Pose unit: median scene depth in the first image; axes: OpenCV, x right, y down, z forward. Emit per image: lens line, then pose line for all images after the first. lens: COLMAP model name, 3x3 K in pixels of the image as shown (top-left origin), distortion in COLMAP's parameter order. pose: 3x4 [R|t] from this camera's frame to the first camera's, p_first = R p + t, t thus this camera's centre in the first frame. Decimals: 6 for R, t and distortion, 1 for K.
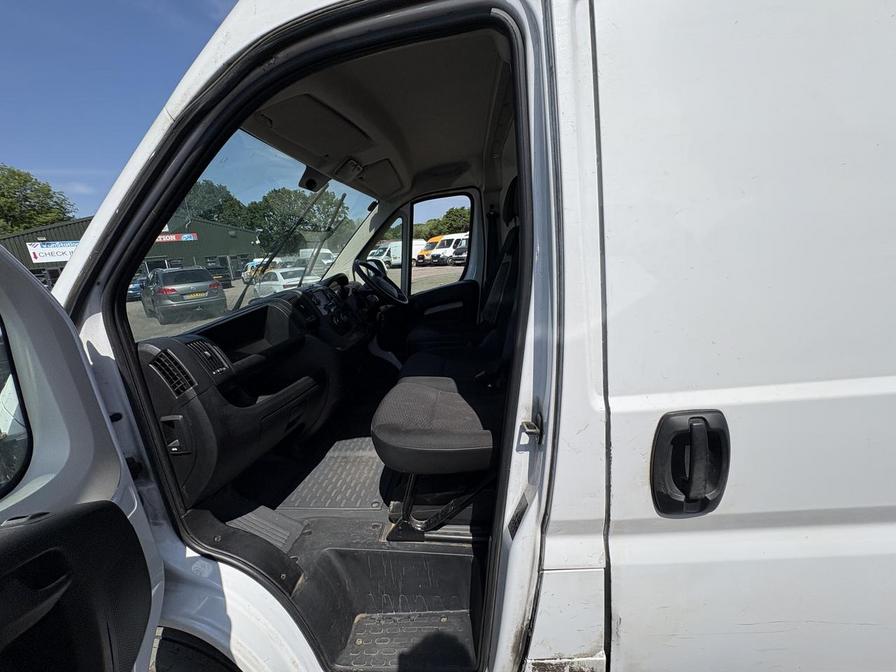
lens RADIAL K [[362.7, 0, 448.0], [0, 362.7, 336.0], [0, 0, 1]] dist [0.001672, 0.000272]
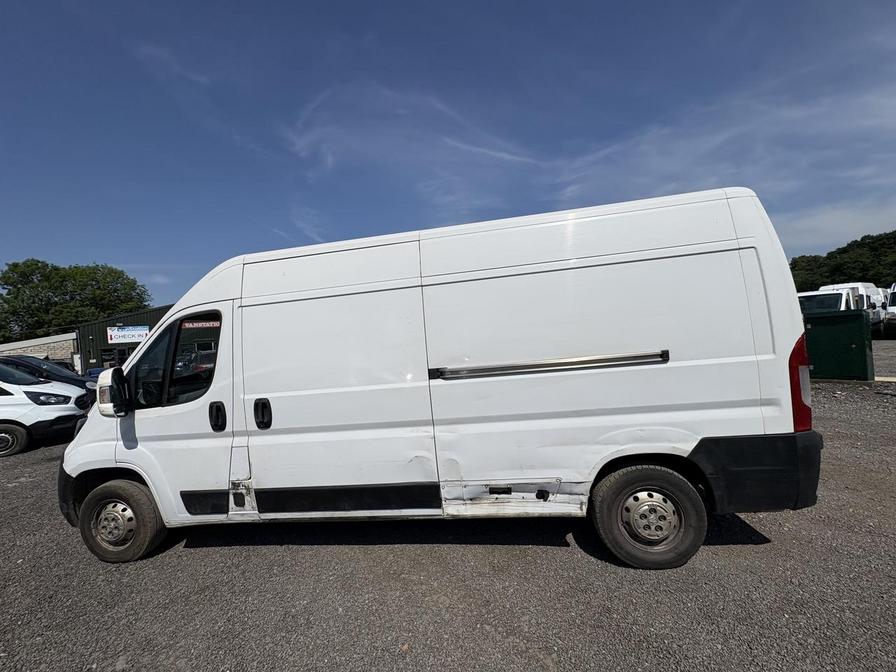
lens RADIAL K [[363.1, 0, 448.0], [0, 363.1, 336.0], [0, 0, 1]] dist [-0.000088, -0.000021]
pose [[0.996053, 0.015477, -0.087403, 0.092653], [-0.035139, 0.972991, -0.228154, 0.011359], [0.081511, 0.230325, 0.969694, -0.086890]]
